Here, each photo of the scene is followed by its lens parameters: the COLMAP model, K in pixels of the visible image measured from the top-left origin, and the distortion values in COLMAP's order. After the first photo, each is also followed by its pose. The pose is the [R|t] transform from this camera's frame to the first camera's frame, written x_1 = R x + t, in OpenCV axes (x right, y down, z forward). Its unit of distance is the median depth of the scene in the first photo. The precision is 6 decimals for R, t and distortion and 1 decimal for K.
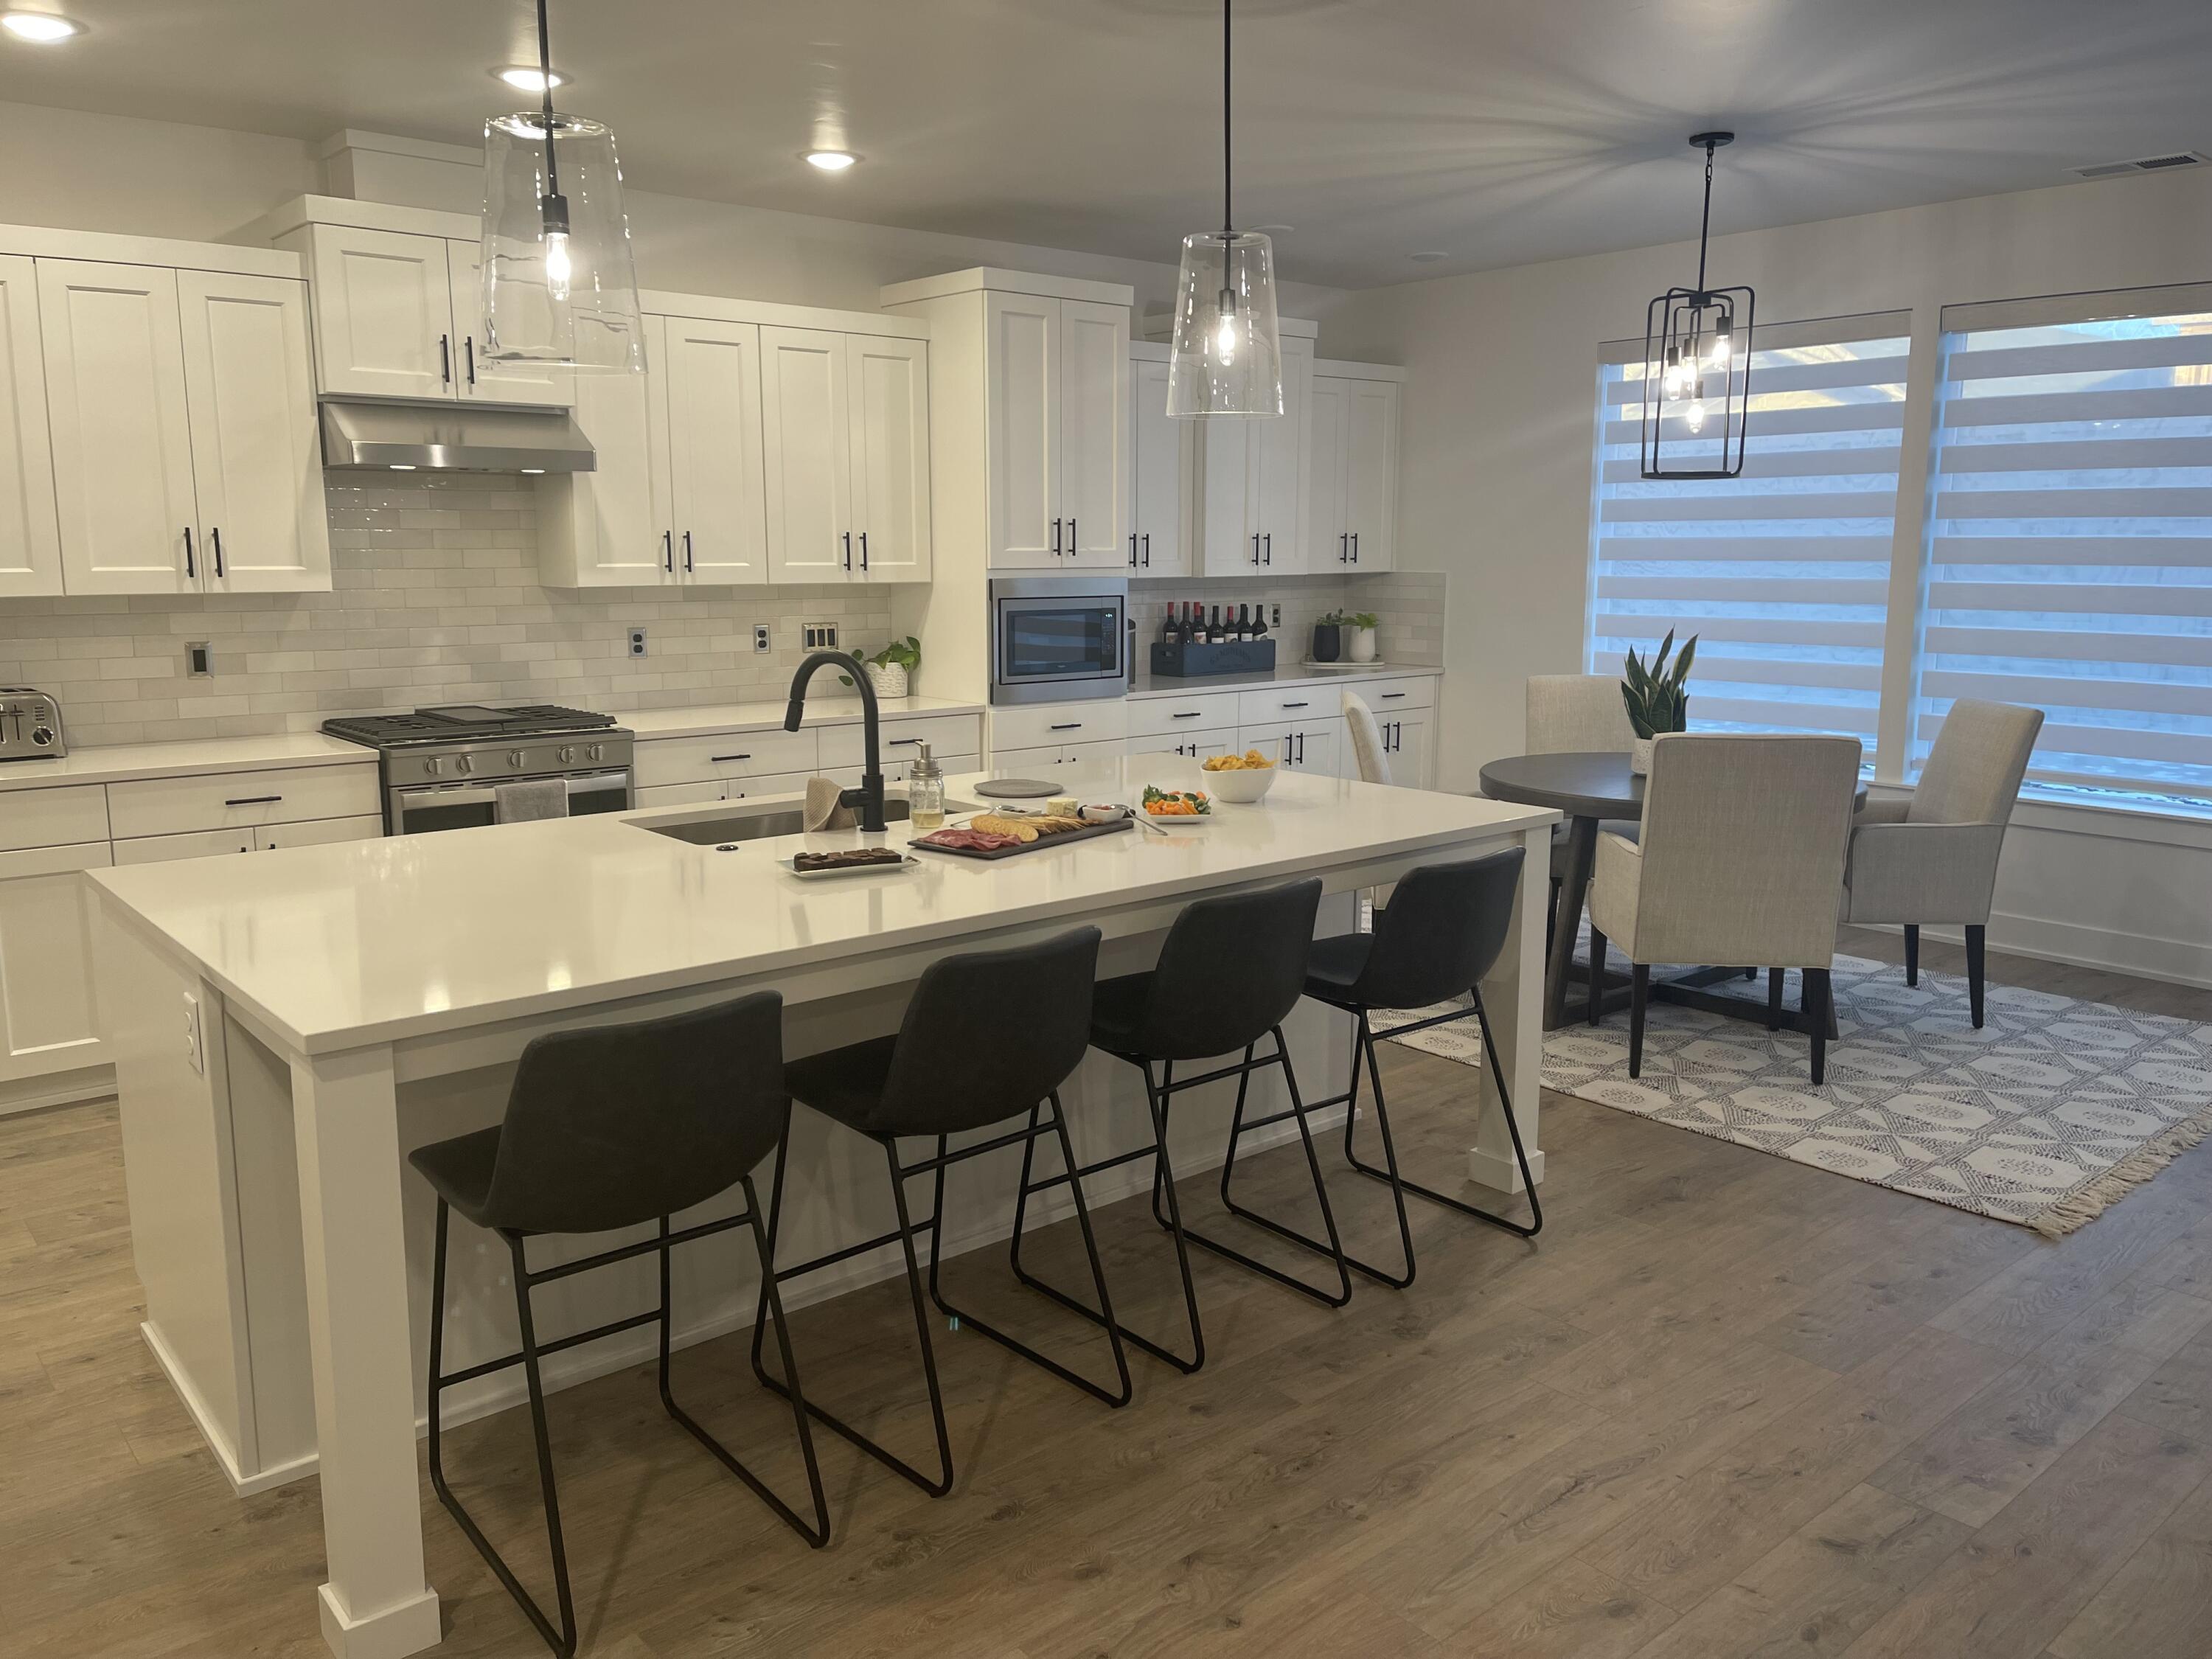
lens RADIAL K [[1642.1, 0, 1106.0], [0, 1642.1, 829.5], [0, 0, 1]] dist [-0.000601, -0.003621]
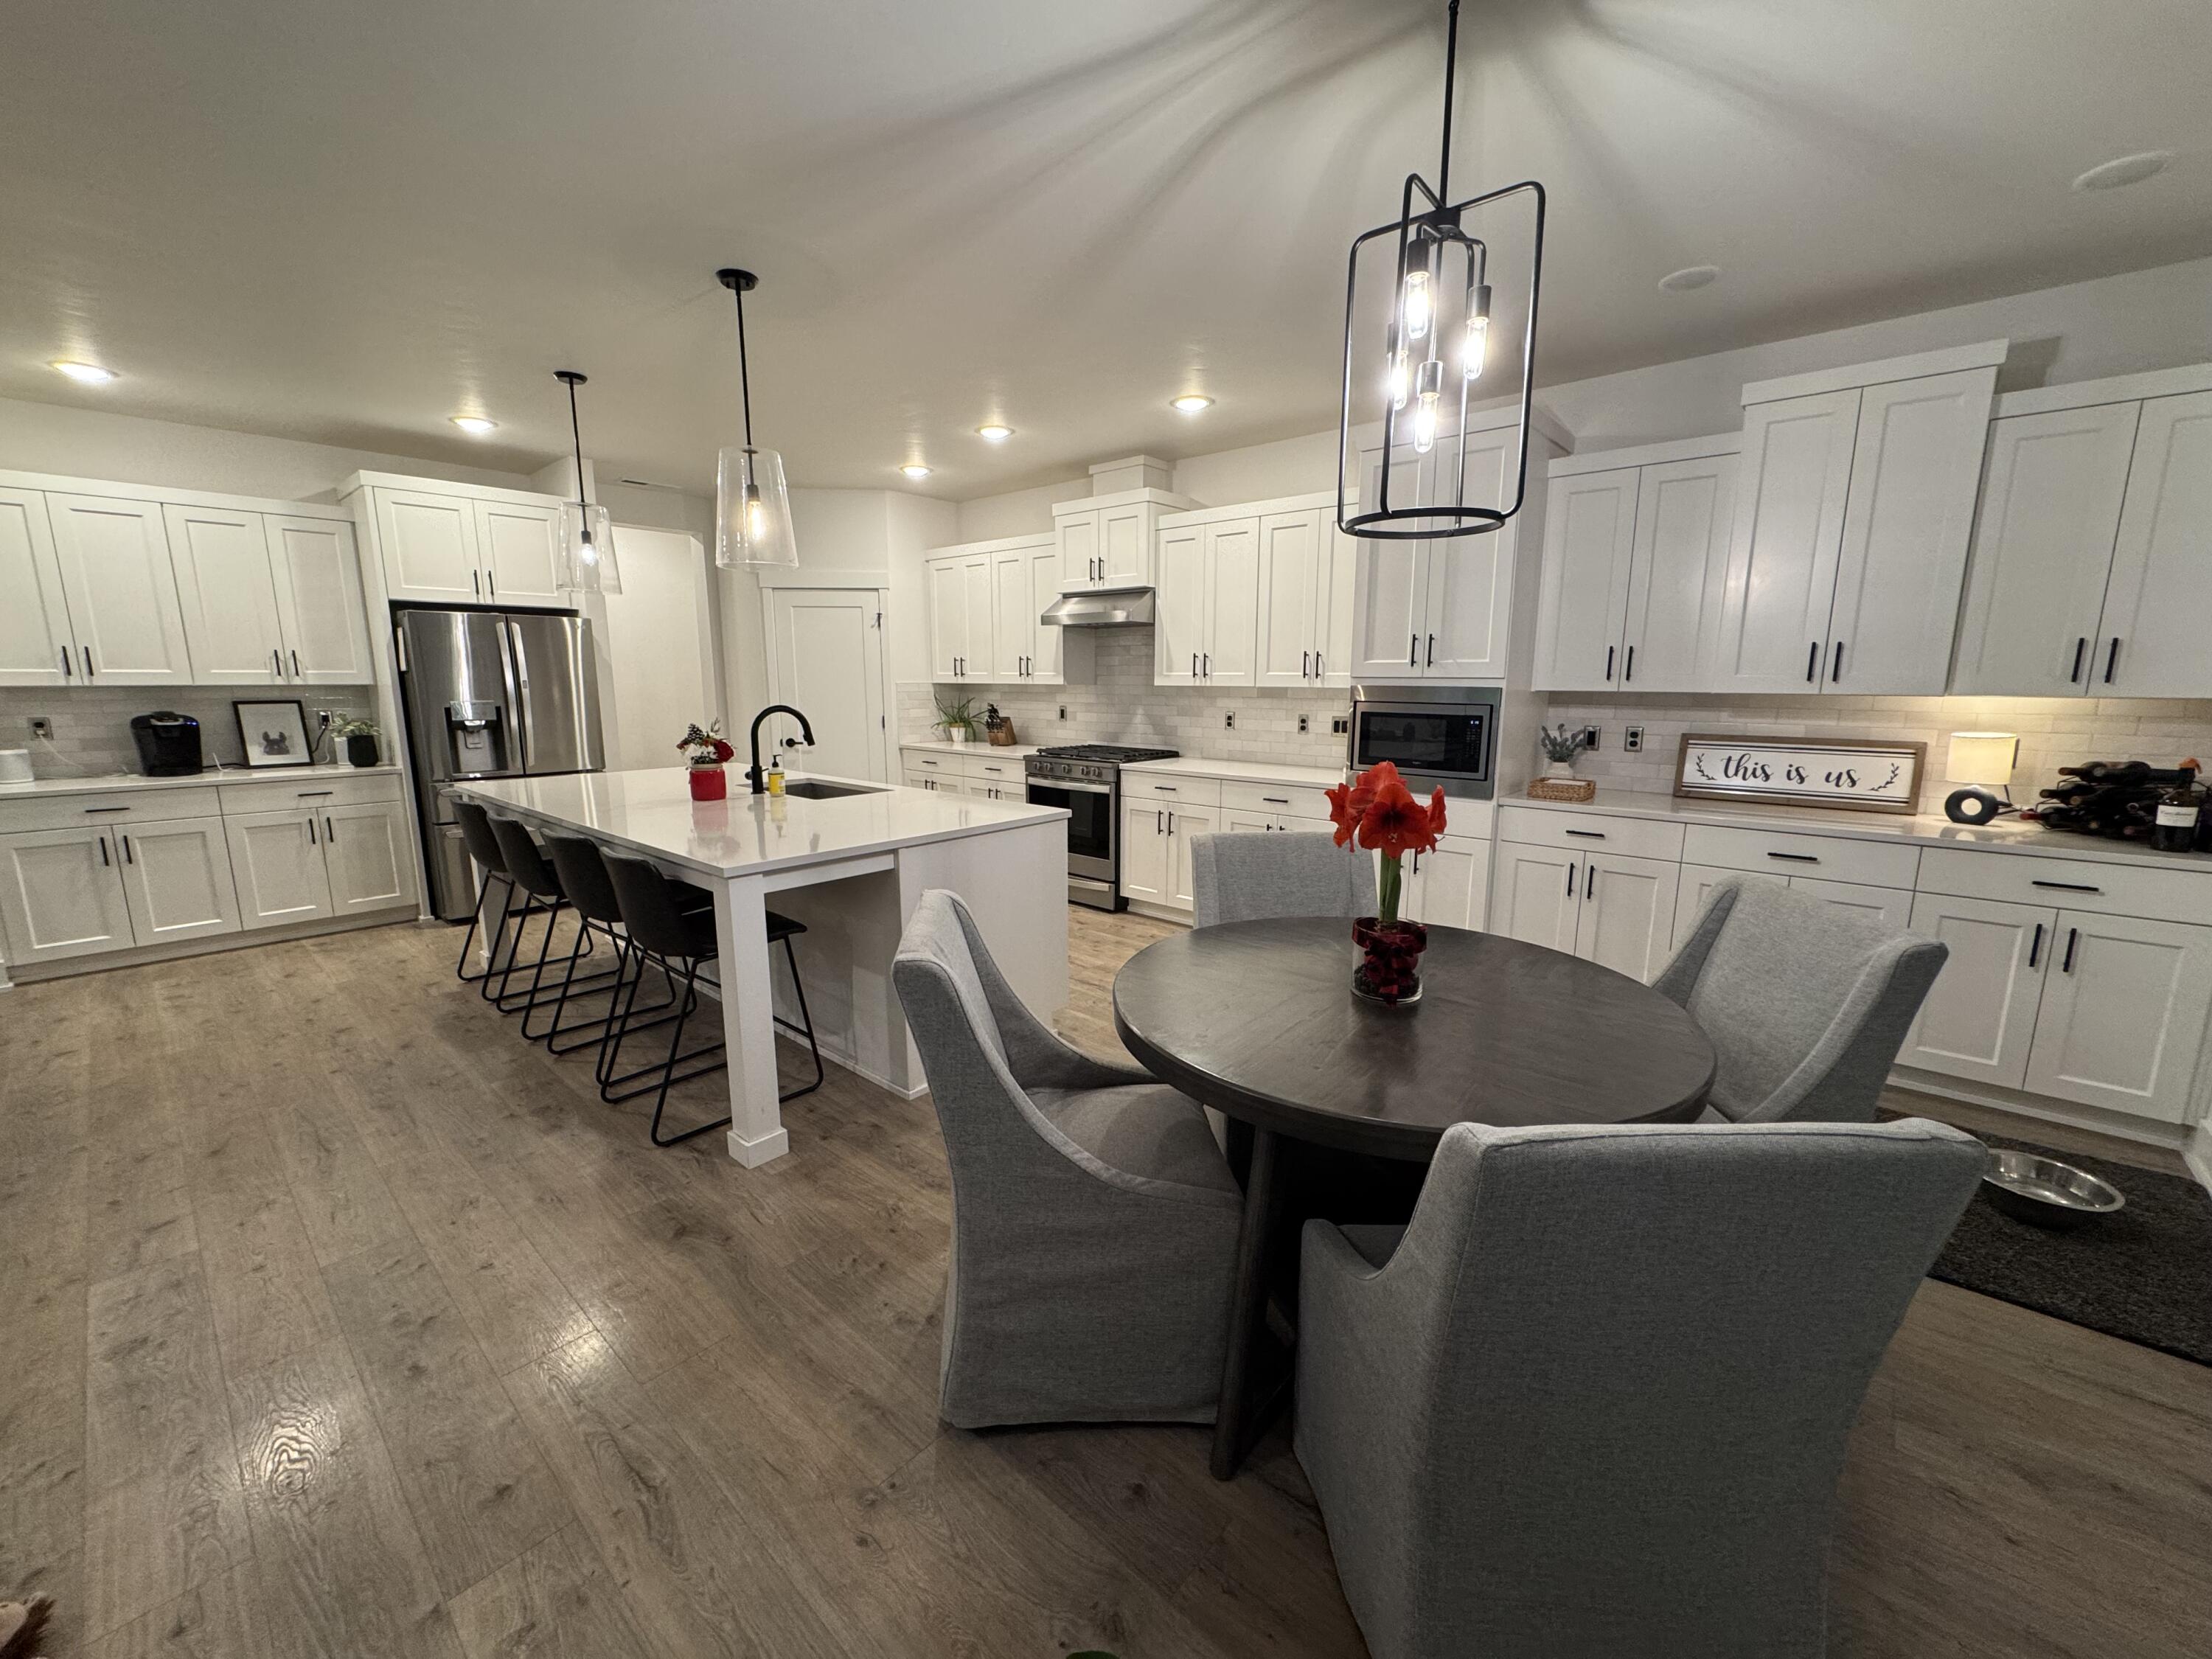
lens RADIAL K [[877.4, 0, 1106.2], [0, 877.4, 832.9], [0, 0, 1]] dist [-0.003285, 0.000107]
pose [[0.138572, 0.175348, -0.974706, 0.601380], [-0.169920, 0.973816, 0.151031, -0.117051], [0.975667, 0.144693, 0.164738, 0.752179]]
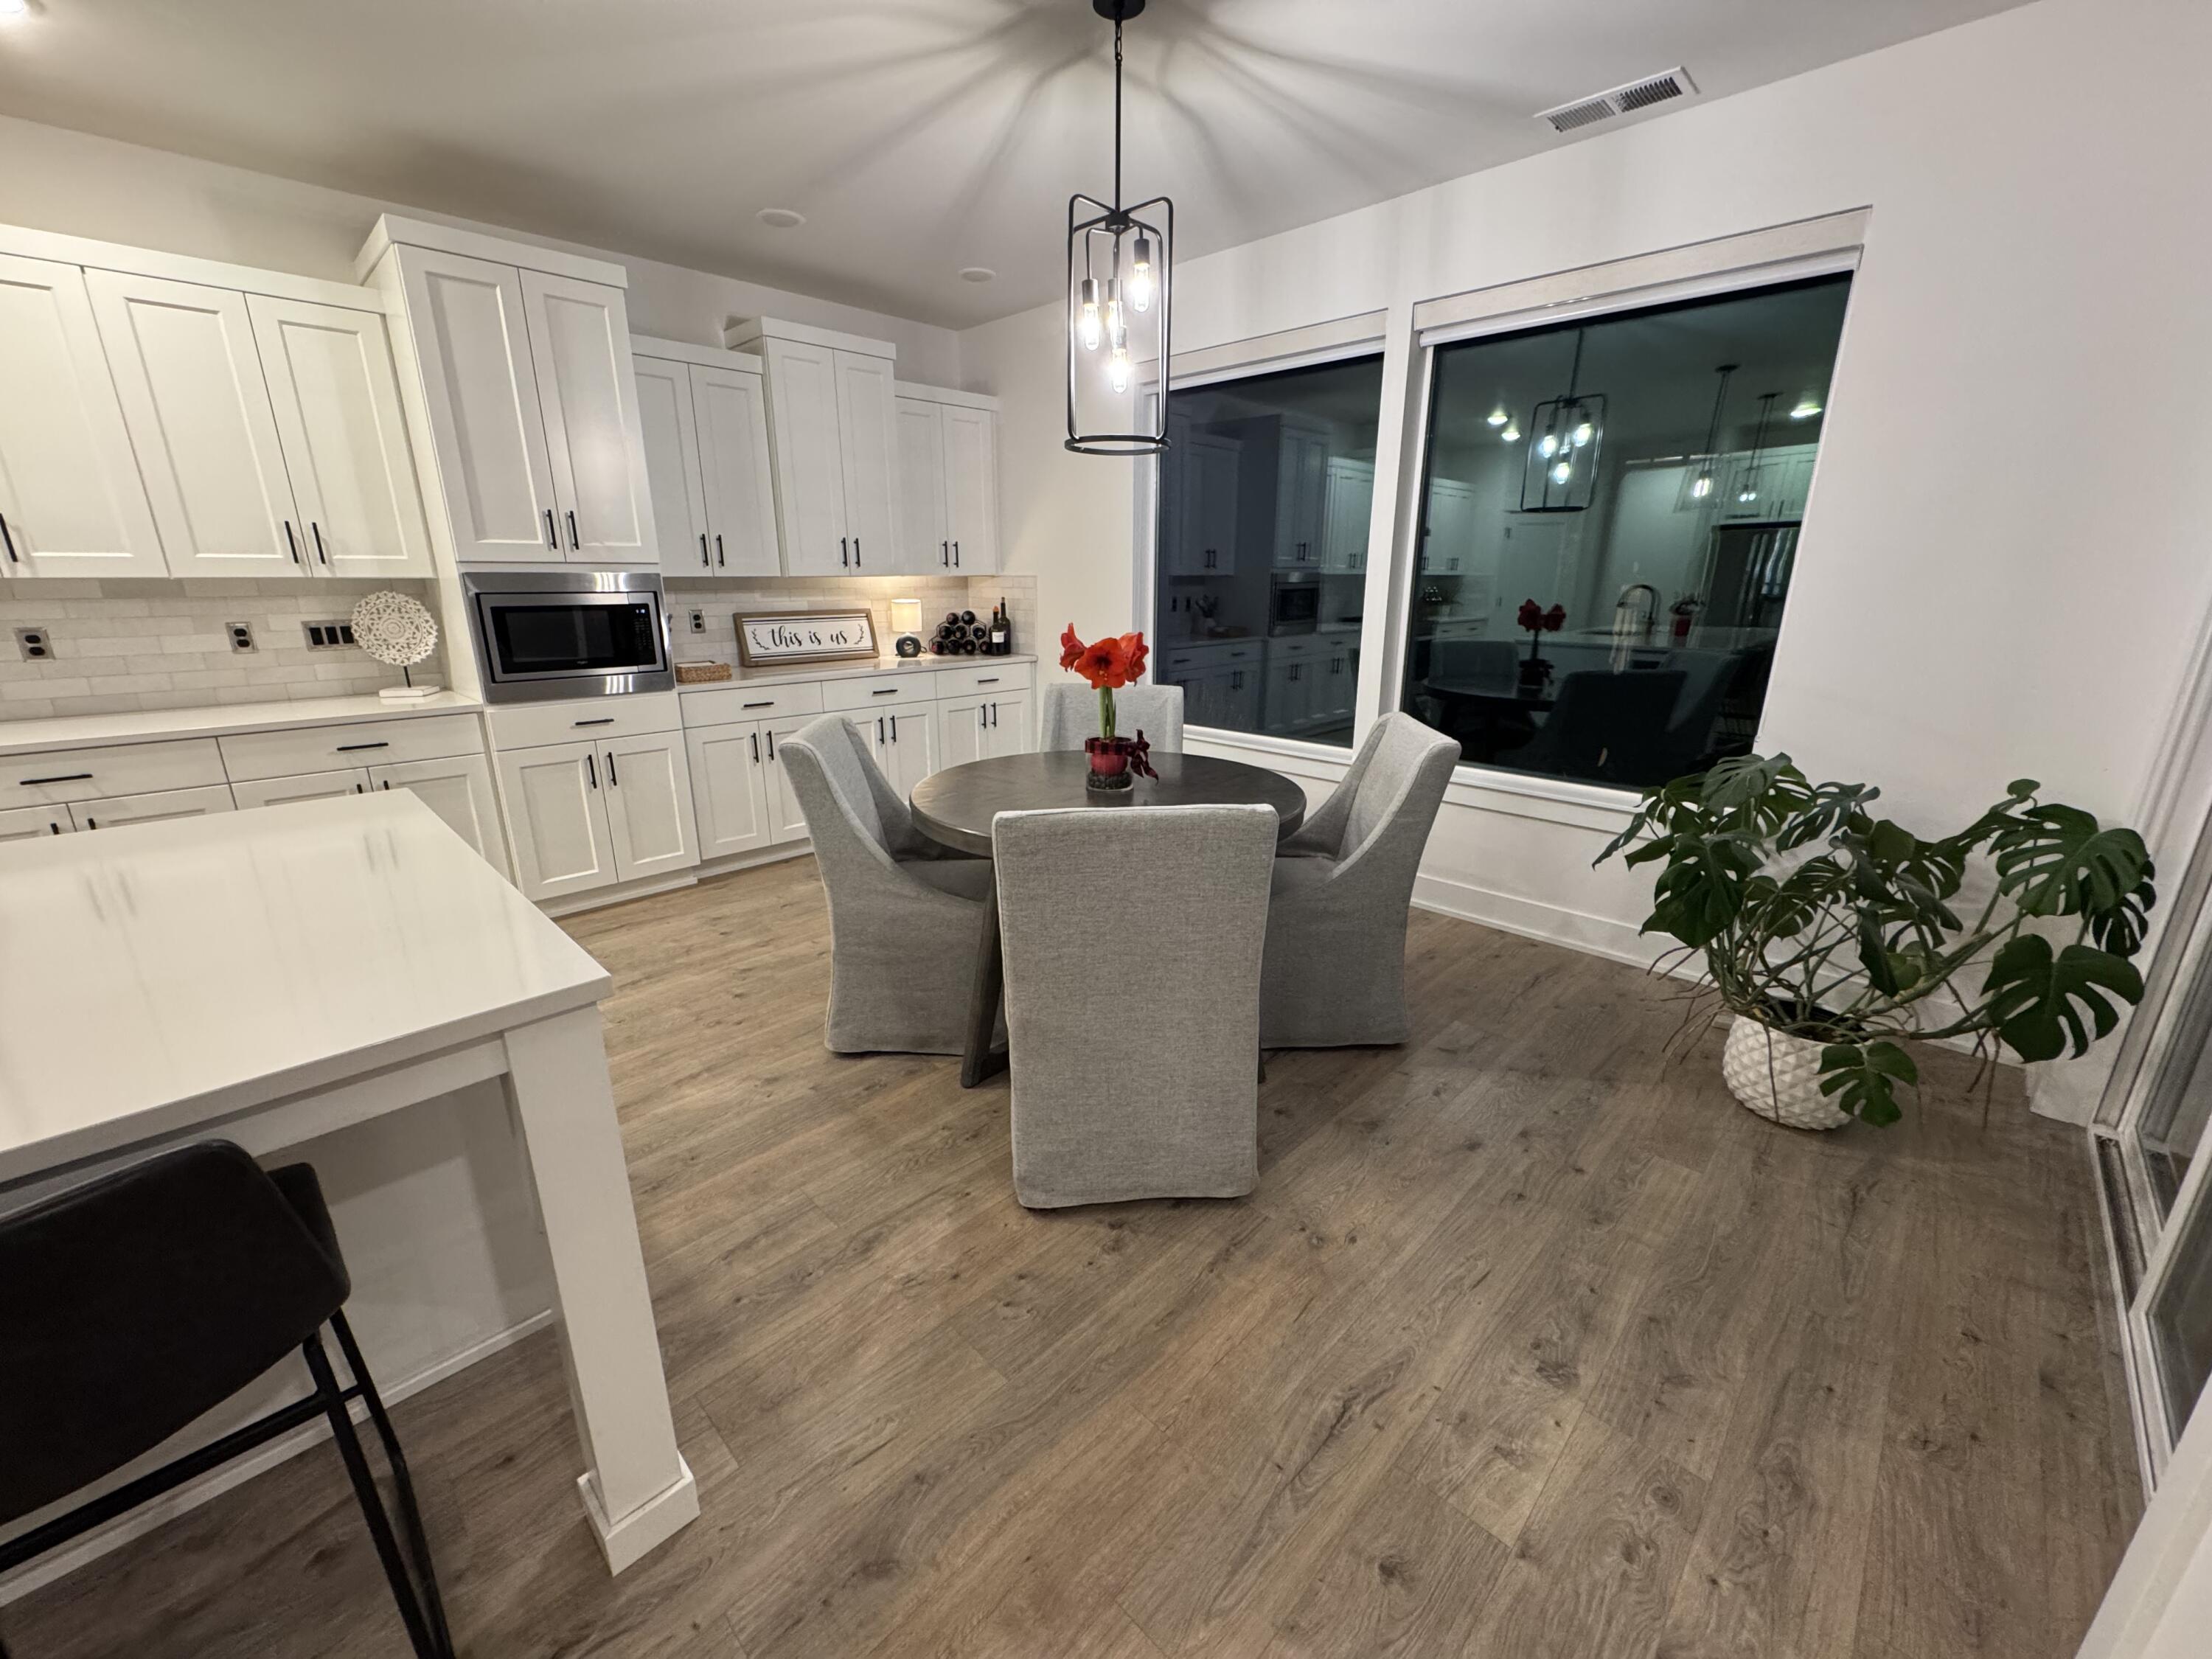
lens RADIAL K [[877.4, 0, 1106.2], [0, 877.4, 832.9], [0, 0, 1]] dist [-0.003285, 0.000107]
pose [[0.996370, -0.023695, 0.081770, 0.270464], [0.013946, 0.992939, 0.117802, -0.058751], [-0.083984, -0.116234, 0.989665, 0.460181]]
